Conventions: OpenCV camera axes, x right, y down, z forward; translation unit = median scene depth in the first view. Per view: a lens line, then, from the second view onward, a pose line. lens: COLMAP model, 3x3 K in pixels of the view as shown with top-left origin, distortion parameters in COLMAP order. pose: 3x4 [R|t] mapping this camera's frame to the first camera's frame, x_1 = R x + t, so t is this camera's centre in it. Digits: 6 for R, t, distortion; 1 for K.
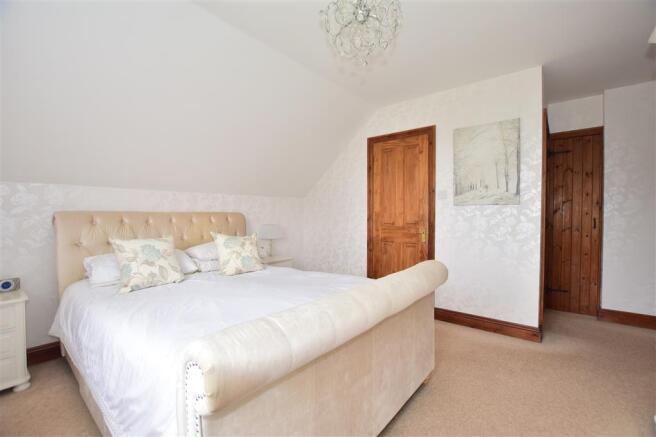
lens RADIAL K [[291.7, 0, 328.2], [0, 291.7, 218.9], [0, 0, 1]] dist [-0.004122, -0.000356]
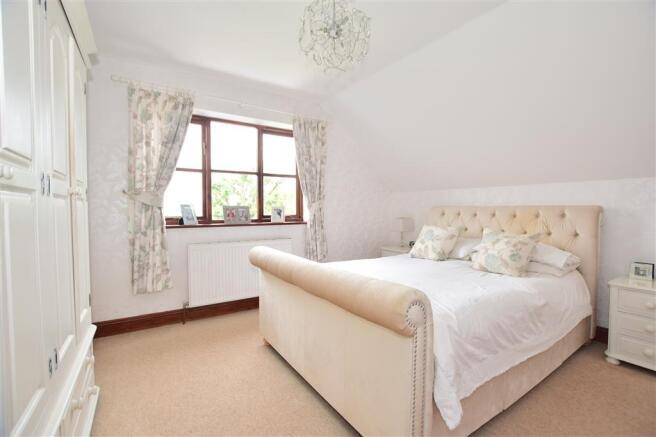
lens RADIAL K [[291.7, 0, 328.6], [0, 291.7, 218.3], [0, 0, 1]] dist [-0.004122, -0.000356]
pose [[-0.303505, 0.028306, -0.952409, 0.739799], [-0.009160, 0.999426, 0.032623, -0.008928], [0.952786, 0.018626, -0.303071, 0.799886]]
